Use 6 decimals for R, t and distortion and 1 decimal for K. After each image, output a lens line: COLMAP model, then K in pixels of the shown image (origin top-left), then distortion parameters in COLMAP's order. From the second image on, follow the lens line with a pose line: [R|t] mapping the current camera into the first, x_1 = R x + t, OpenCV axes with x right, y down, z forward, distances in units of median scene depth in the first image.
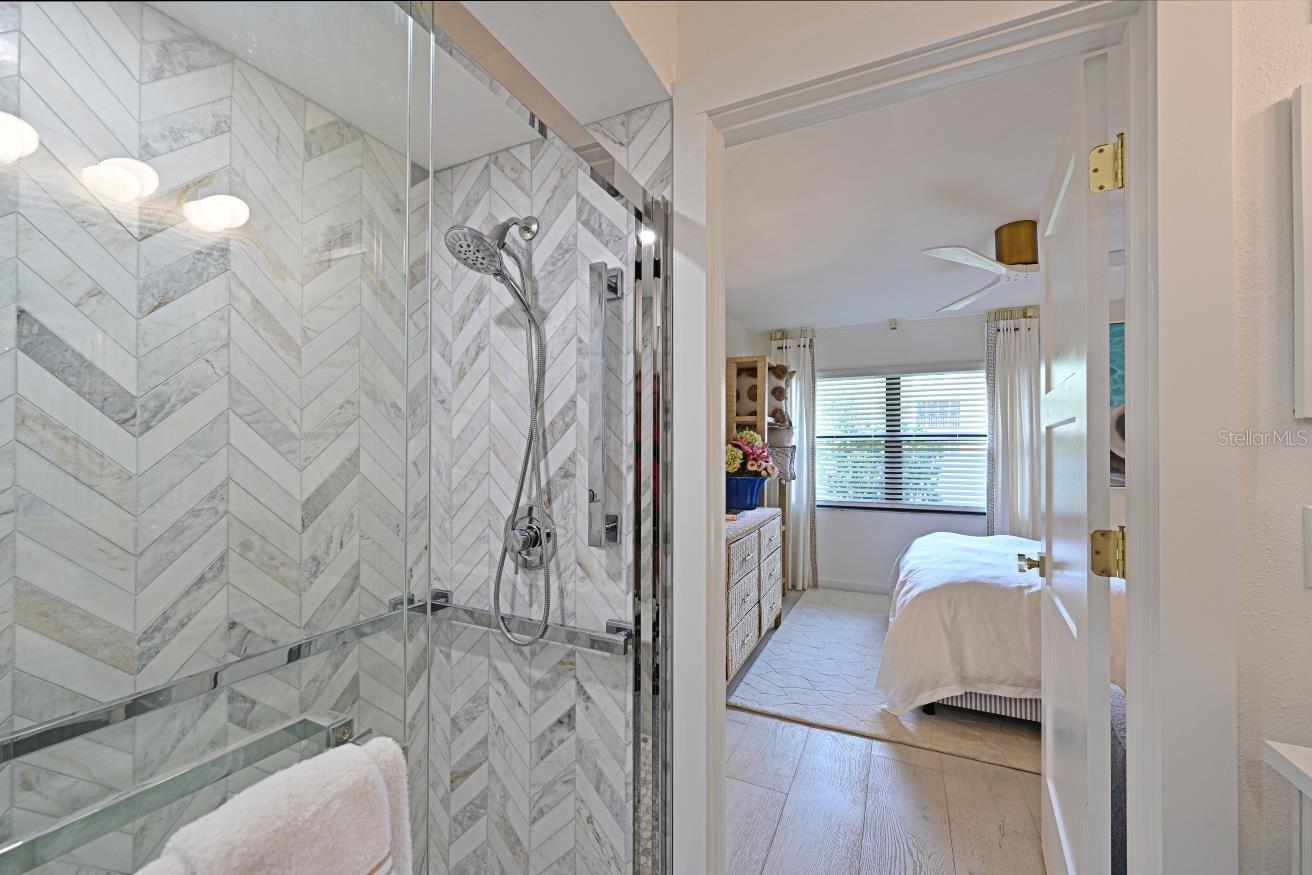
lens RADIAL K [[506.8, 0, 655.3], [0, 506.8, 456.6], [0, 0, 1]] dist [0.001323, 0.000189]
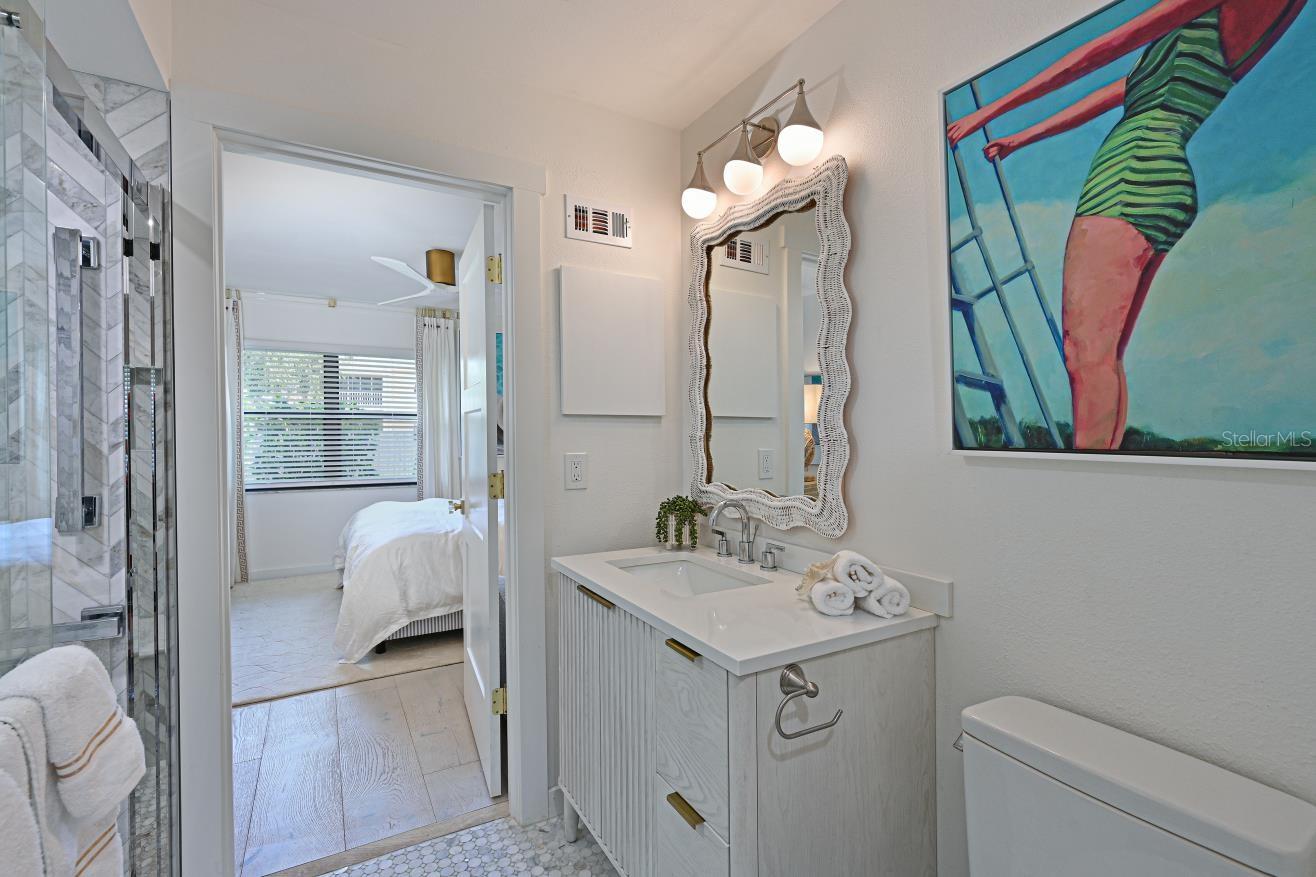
lens RADIAL K [[542.8, 0, 654.0], [0, 542.8, 427.2], [0, 0, 1]] dist [-0.000133, -0.000191]
pose [[0.535296, -0.000415, 0.844665, -0.196644], [0.011694, 0.999908, -0.006919, 0.002260], [-0.844584, 0.013581, 0.535251, -0.227785]]
